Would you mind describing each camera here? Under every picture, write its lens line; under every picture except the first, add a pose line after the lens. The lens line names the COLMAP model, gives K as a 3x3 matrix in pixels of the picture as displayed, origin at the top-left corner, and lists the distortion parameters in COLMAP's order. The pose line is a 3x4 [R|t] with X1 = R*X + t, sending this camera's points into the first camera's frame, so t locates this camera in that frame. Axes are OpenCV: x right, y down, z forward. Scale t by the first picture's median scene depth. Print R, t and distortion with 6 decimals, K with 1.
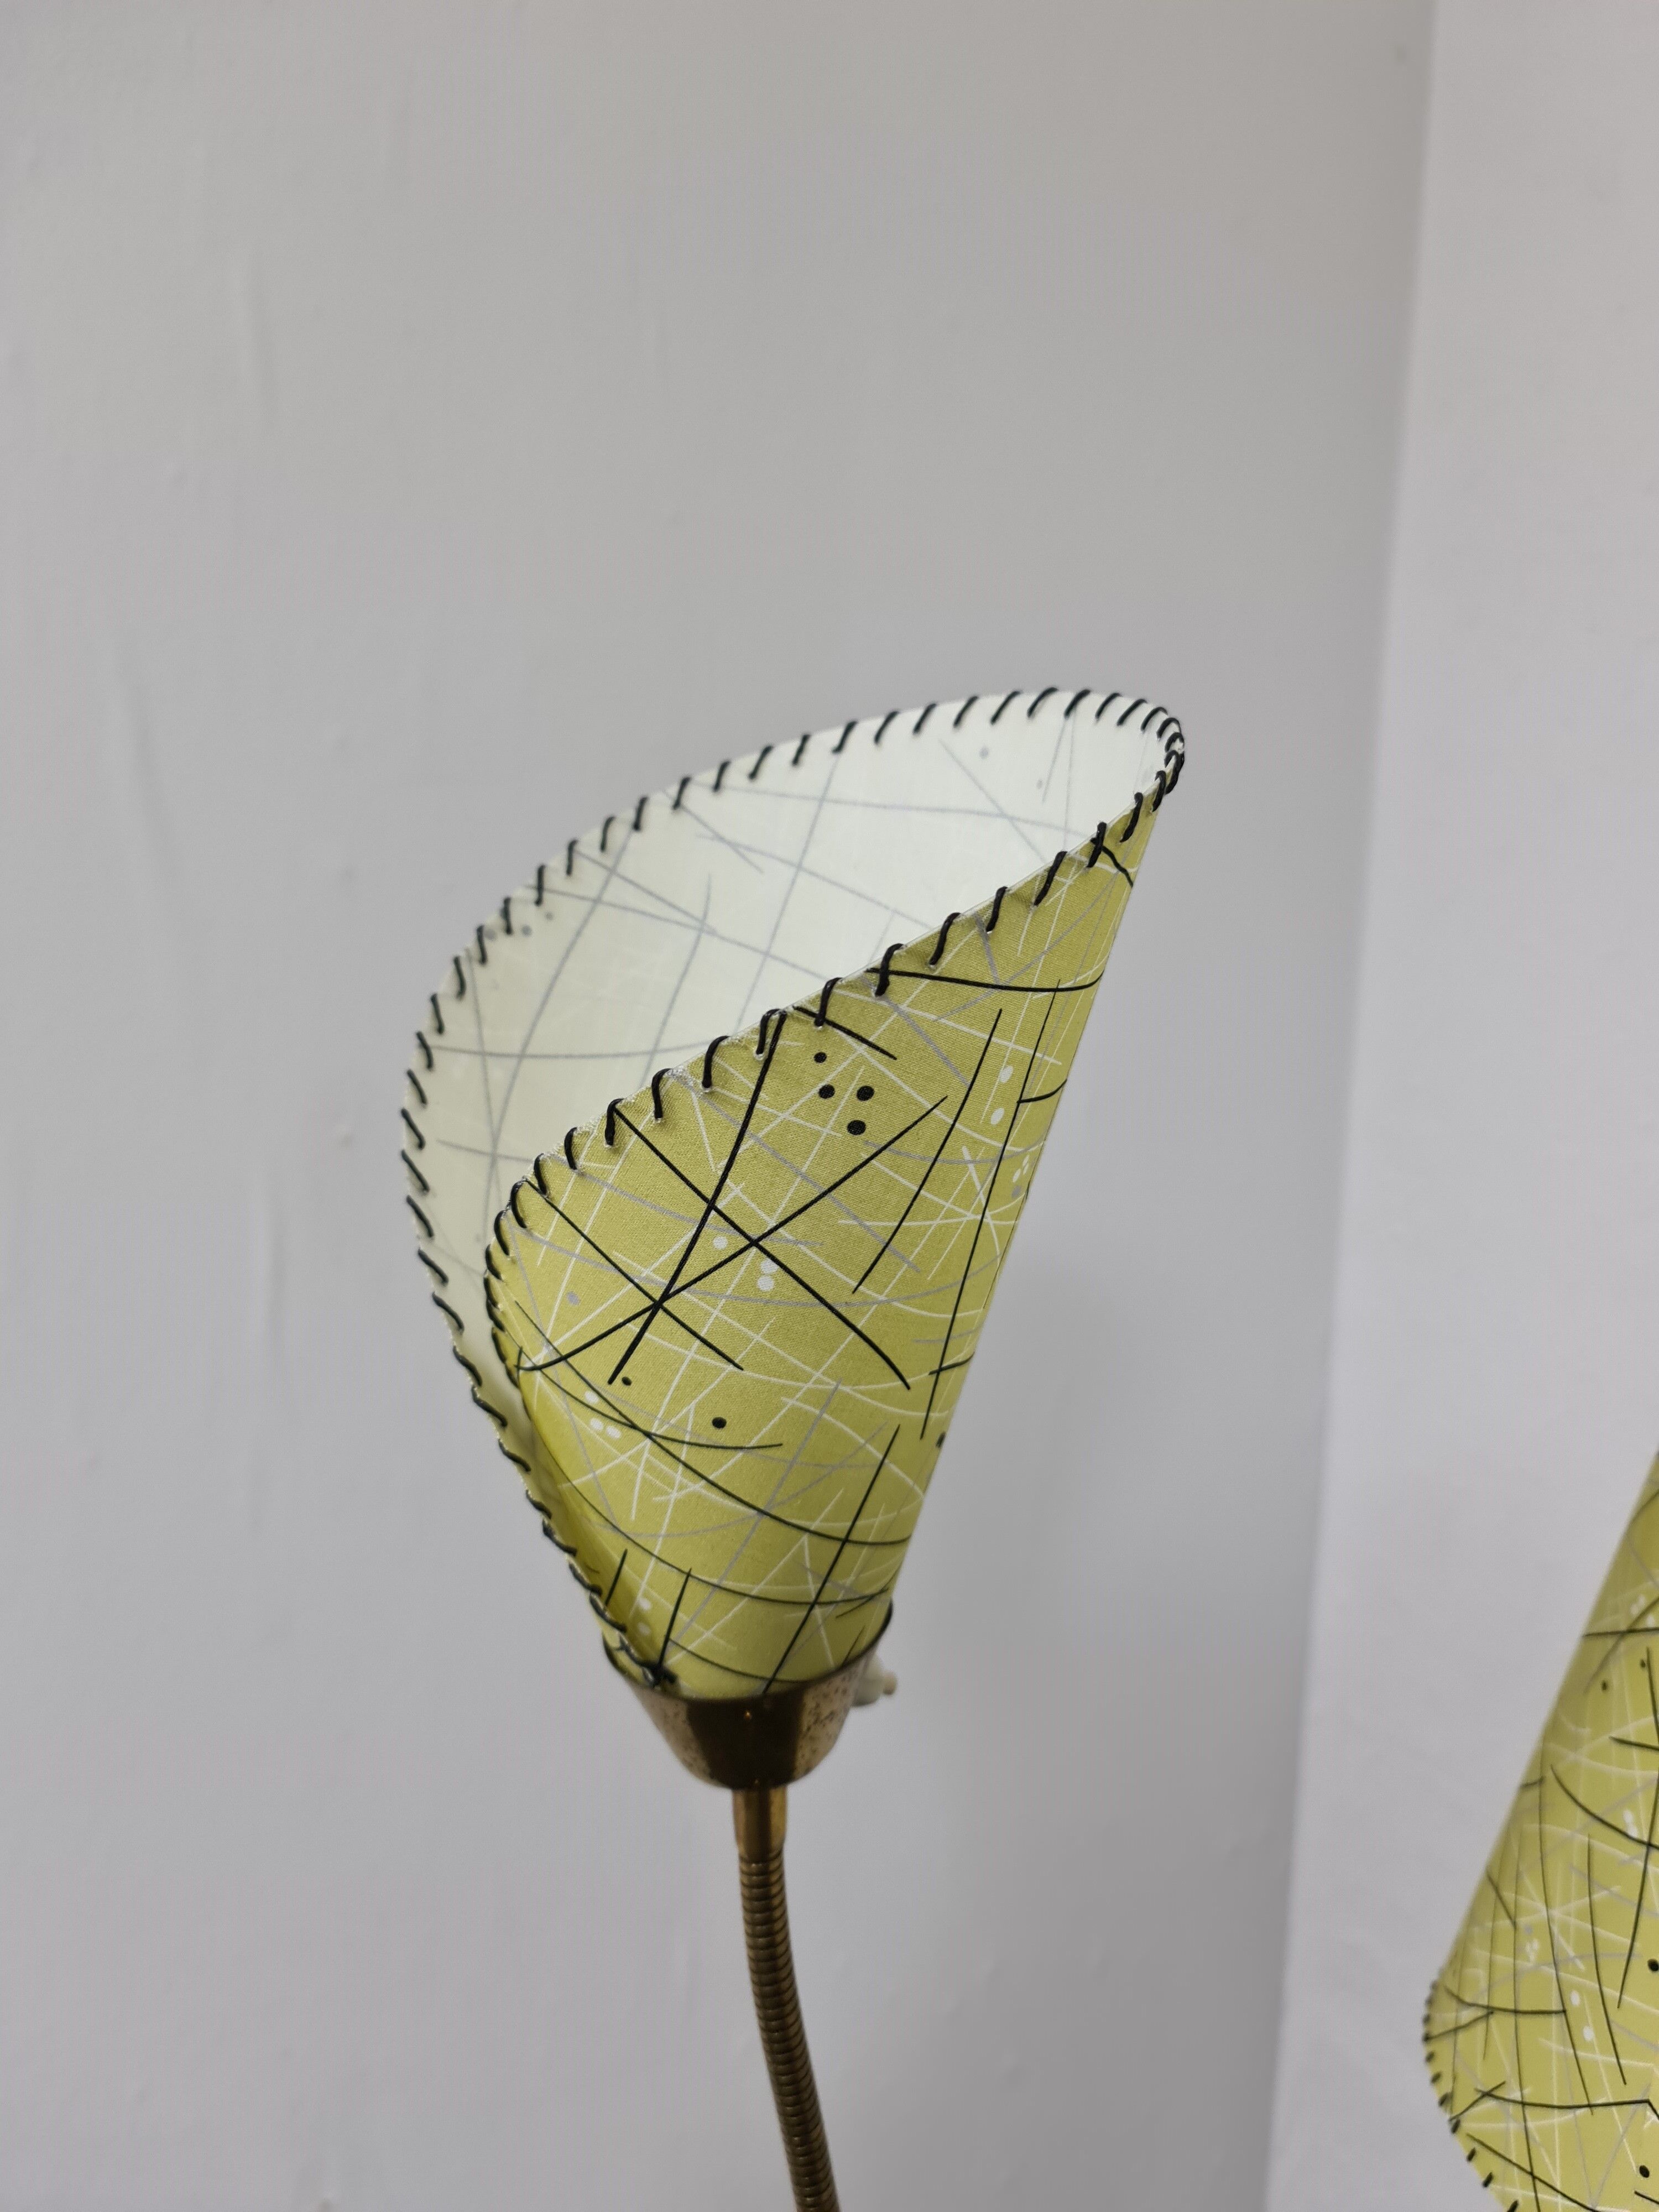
lens RADIAL K [[1602.3, 0, 838.9], [0, 1602.3, 1087.1], [0, 0, 1]] dist [0.053298, -0.045382]
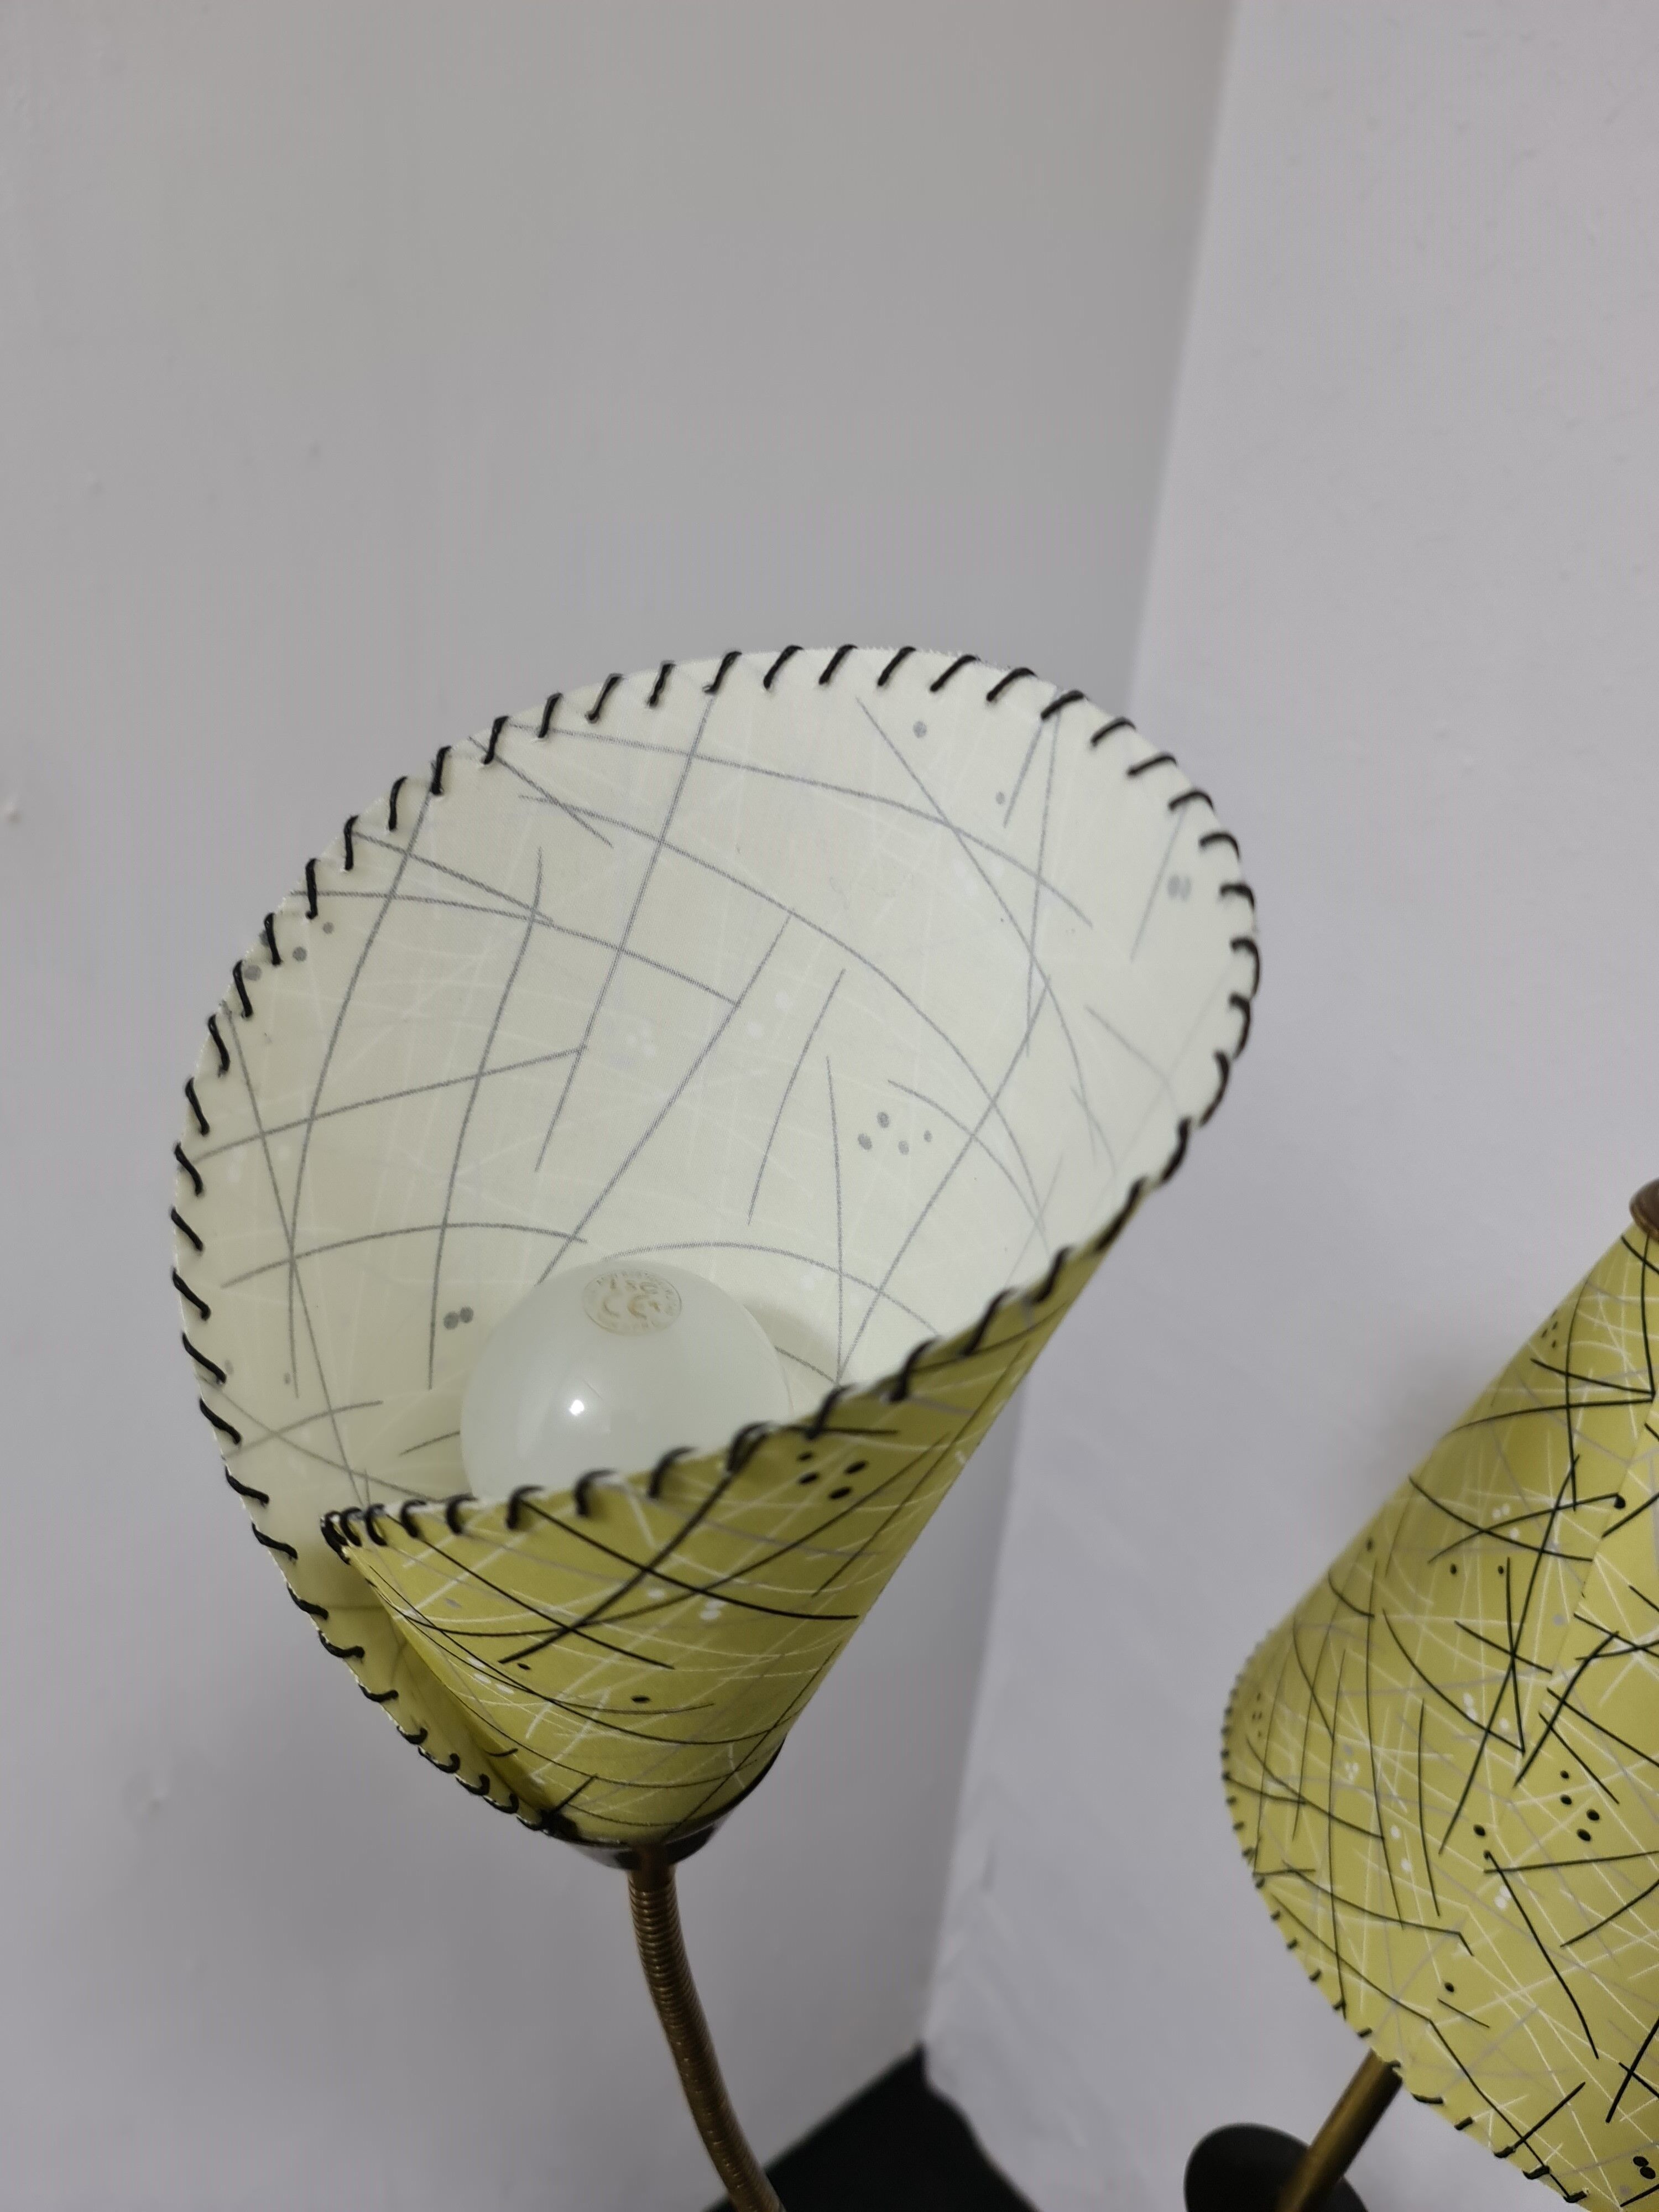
lens RADIAL K [[1602.3, 0, 819.3], [0, 1602.3, 1114.6], [0, 0, 1]] dist [0.053298, -0.045382]
pose [[0.986805, -0.049968, 0.154013, -0.074502], [-0.007078, 0.936969, 0.349341, -0.282566], [-0.161761, -0.345822, 0.924251, 0.242814]]
